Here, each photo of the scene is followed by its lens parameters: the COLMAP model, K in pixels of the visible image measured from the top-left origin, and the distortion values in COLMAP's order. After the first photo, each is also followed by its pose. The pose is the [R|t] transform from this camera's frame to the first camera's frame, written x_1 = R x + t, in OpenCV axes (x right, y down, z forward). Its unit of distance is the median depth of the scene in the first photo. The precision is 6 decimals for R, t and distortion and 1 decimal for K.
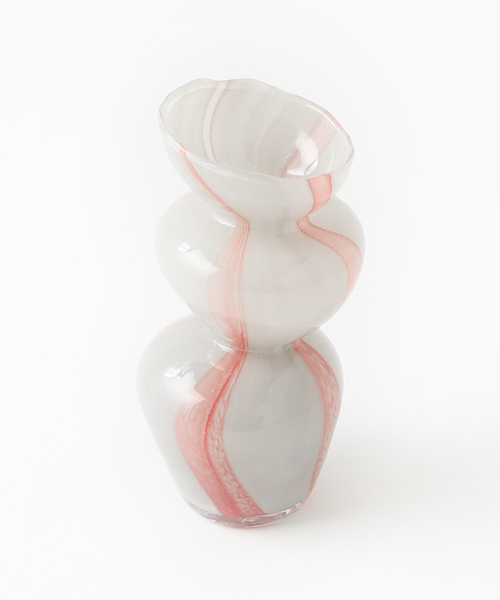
lens RADIAL K [[1790.6, 0, 251.0], [0, 1790.6, 302.2], [0, 0, 1]] dist [0.017199, 0.000000]
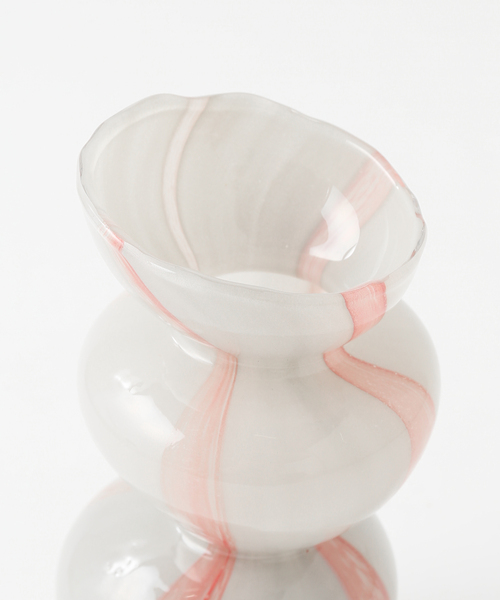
lens RADIAL K [[1790.6, 0, 251.1], [0, 1790.6, 300.0], [0, 0, 1]] dist [0.017199, 0.000000]
pose [[0.999712, 0.013437, -0.019906, 0.013980], [-0.012461, 0.998754, 0.048334, -0.088375], [0.020531, -0.048072, 0.998633, 0.427947]]
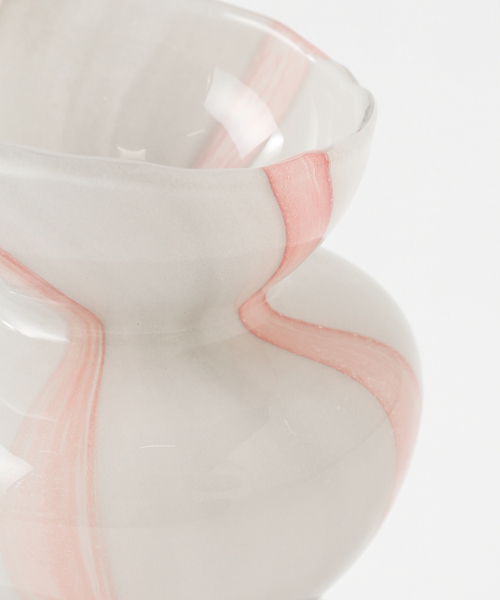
lens RADIAL K [[1887.2, 0, 249.1], [0, 1887.2, 298.7], [0, 0, 1]] dist [-0.049498, 0.000000]
pose [[0.992177, -0.101620, 0.072508, 0.000989], [0.108247, 0.989647, -0.094238, -0.011291], [-0.062181, 0.101350, 0.992906, 0.620679]]
